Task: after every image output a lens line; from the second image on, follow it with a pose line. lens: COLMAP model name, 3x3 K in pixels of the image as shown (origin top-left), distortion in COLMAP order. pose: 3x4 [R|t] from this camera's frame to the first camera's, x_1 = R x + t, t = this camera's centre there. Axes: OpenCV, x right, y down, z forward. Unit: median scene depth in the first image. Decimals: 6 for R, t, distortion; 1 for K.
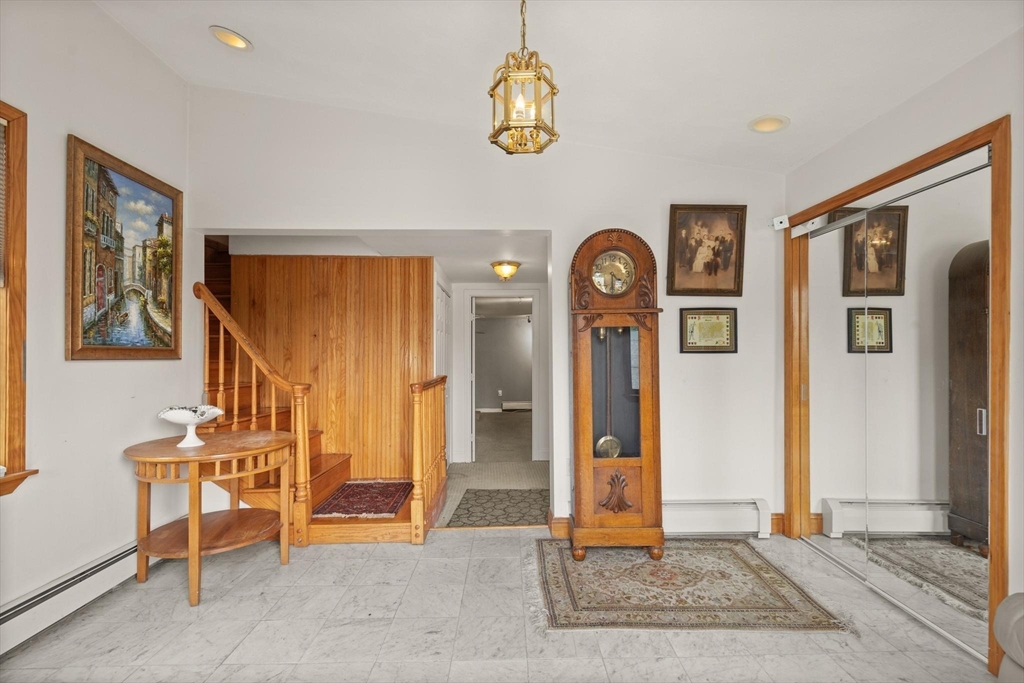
lens RADIAL K [[473.2, 0, 506.3], [0, 473.2, 348.1], [0, 0, 1]] dist [0.011470, -0.004066]
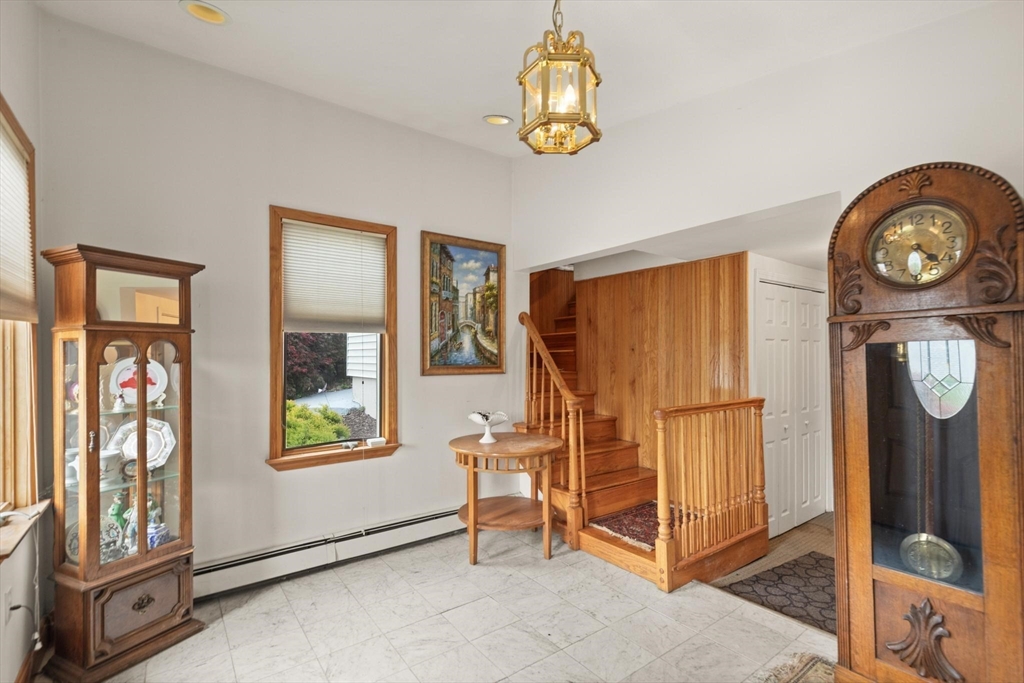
lens RADIAL K [[473.2, 0, 503.7], [0, 473.2, 346.2], [0, 0, 1]] dist [0.011470, -0.004066]
pose [[0.569827, -0.017112, -0.821587, 0.408251], [0.017762, 0.999806, -0.008505, -0.043331], [0.821573, -0.009747, 0.570020, 0.273671]]
